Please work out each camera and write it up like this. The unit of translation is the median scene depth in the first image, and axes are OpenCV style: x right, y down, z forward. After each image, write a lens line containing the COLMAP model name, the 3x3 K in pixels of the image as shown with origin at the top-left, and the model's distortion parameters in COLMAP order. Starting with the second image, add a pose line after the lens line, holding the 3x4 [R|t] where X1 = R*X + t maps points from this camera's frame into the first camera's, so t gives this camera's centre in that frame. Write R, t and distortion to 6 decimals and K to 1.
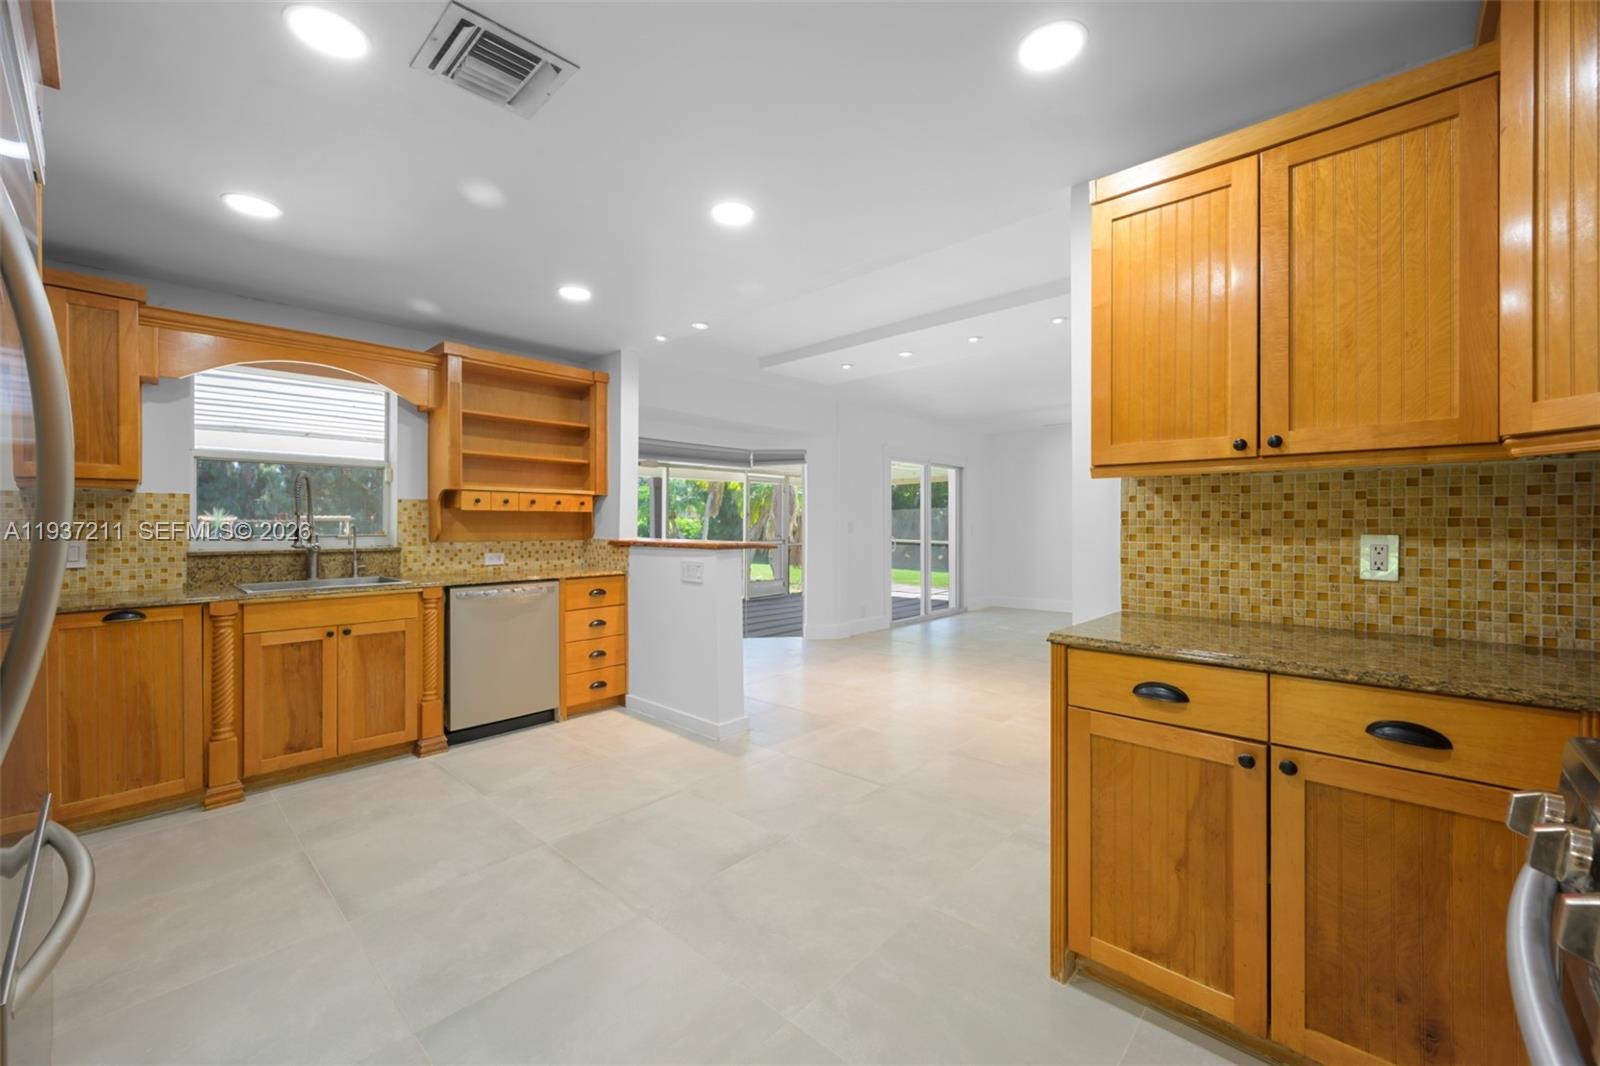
lens RADIAL K [[632.3, 0, 797.1], [0, 632.3, 522.8], [0, 0, 1]] dist [-0.000841, -0.000040]
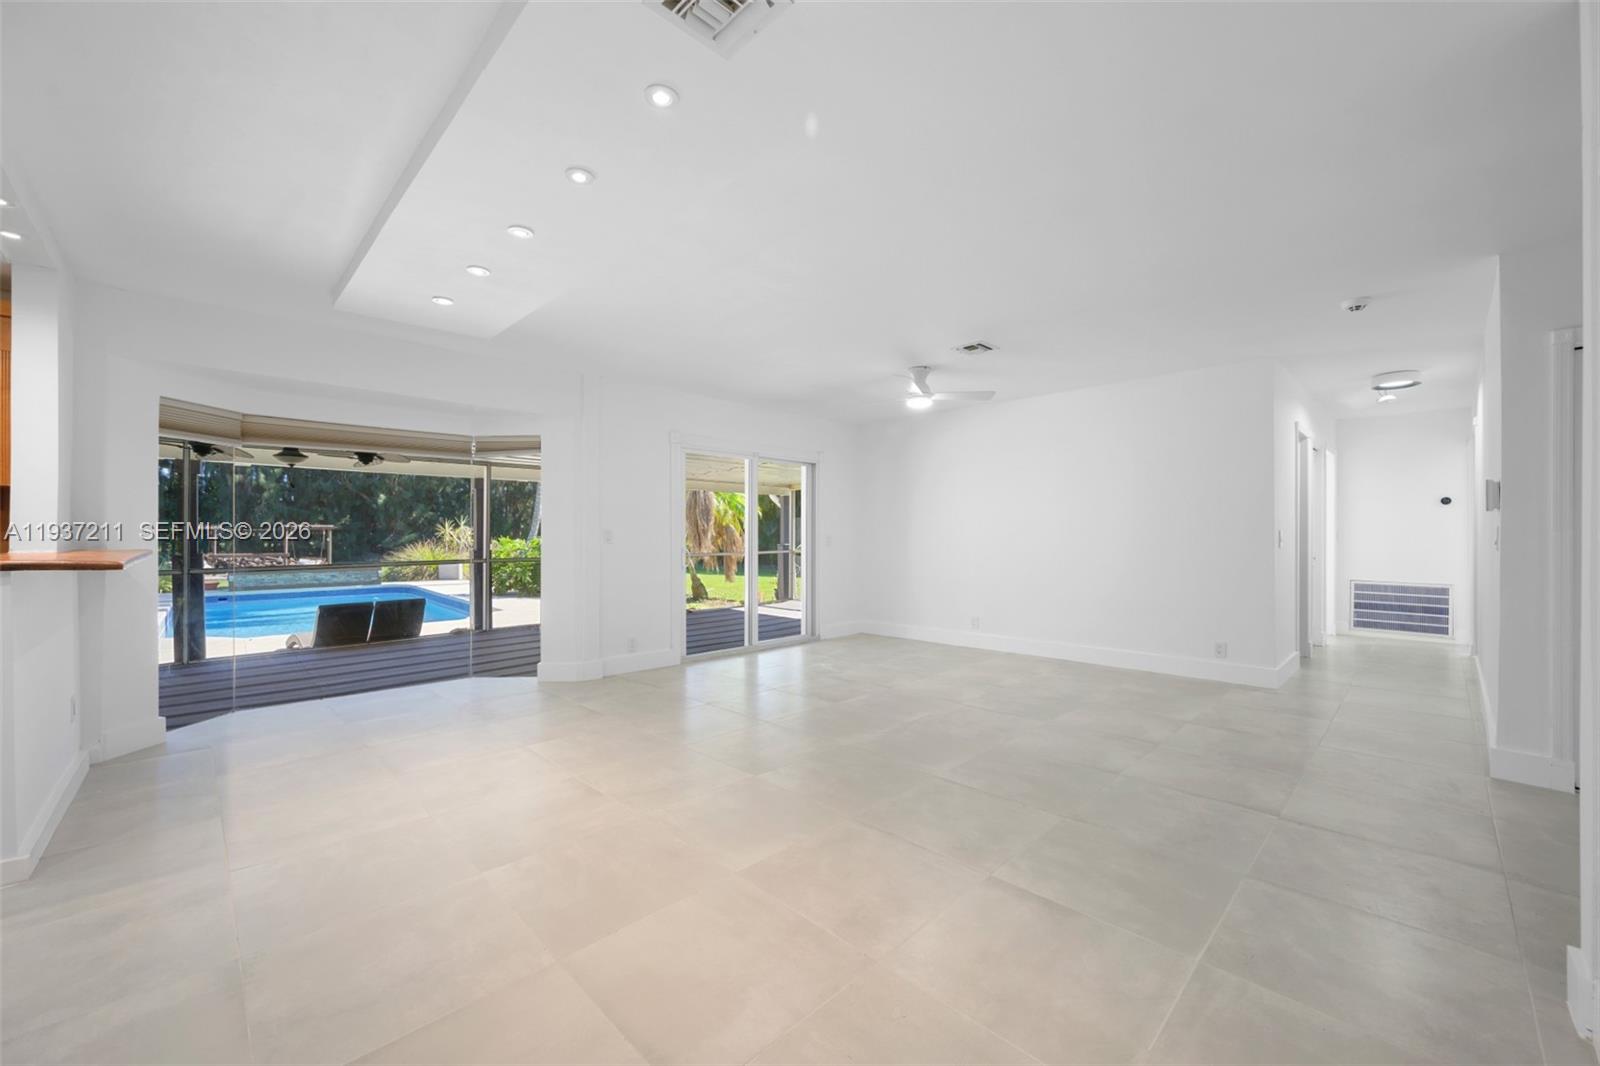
lens RADIAL K [[632.3, 0, 794.7], [0, 632.3, 531.2], [0, 0, 1]] dist [-0.000841, -0.000040]
pose [[0.998947, 0.002545, -0.045804, 0.644861], [-0.002663, 0.999993, -0.002510, 0.004013], [0.045797, 0.002629, 0.998947, 0.428329]]
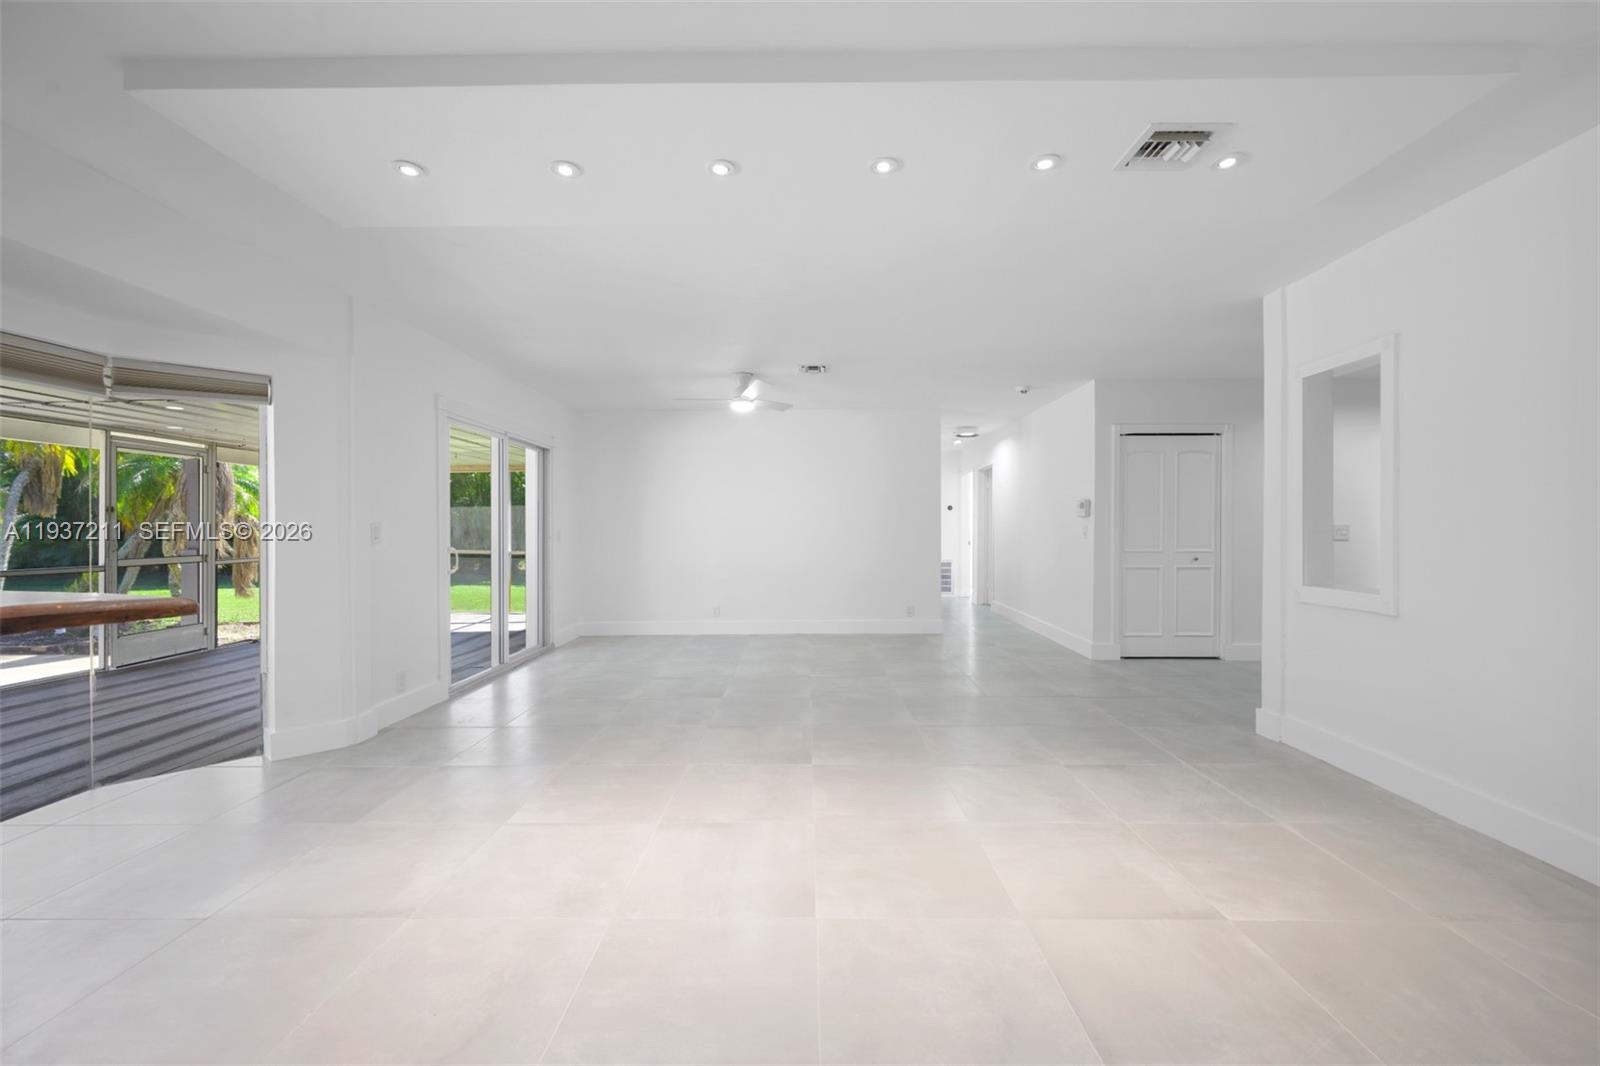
lens RADIAL K [[632.3, 0, 809.6], [0, 632.3, 533.7], [0, 0, 1]] dist [-0.000841, -0.000040]
pose [[0.735613, -0.003186, 0.677394, -0.019326], [-0.002713, 0.999967, 0.007650, 0.004244], [-0.677396, -0.007465, 0.735581, 0.627653]]
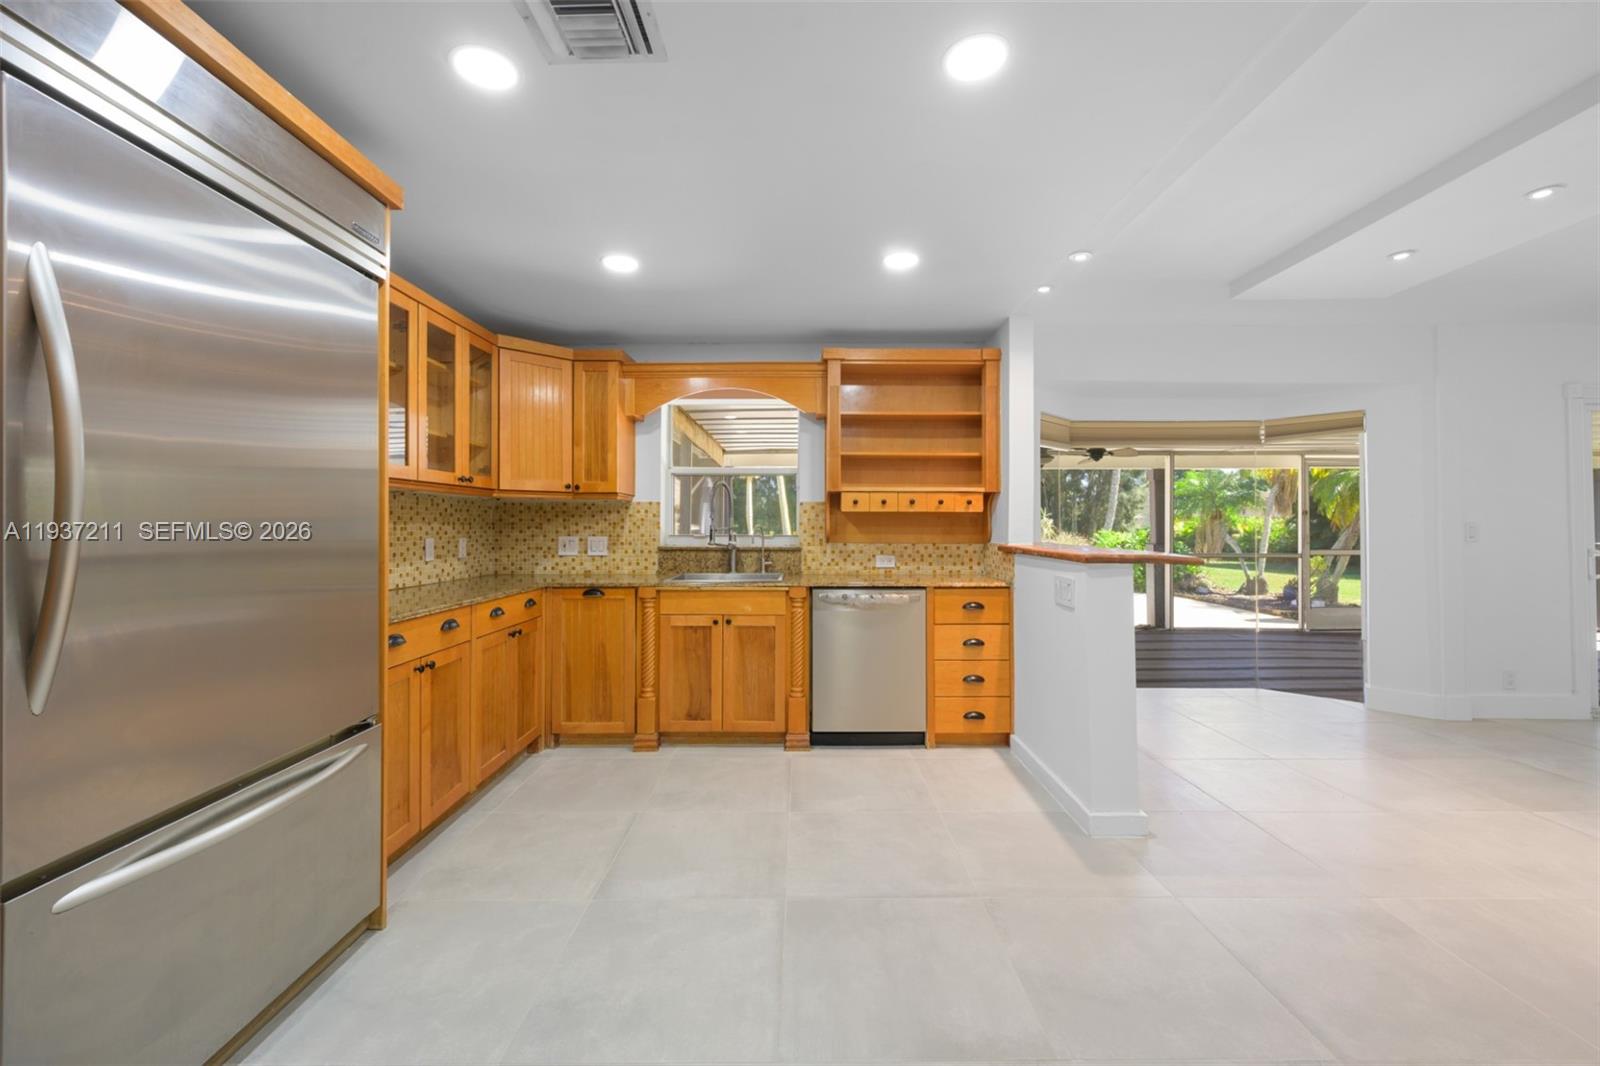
lens RADIAL K [[632.3, 0, 802.7], [0, 632.3, 514.1], [0, 0, 1]] dist [-0.000841, -0.000040]
pose [[0.683818, -0.010029, -0.729584, 0.160720], [-0.000717, 0.999896, -0.014417, -0.001739], [0.729652, 0.010381, 0.683740, 0.266801]]
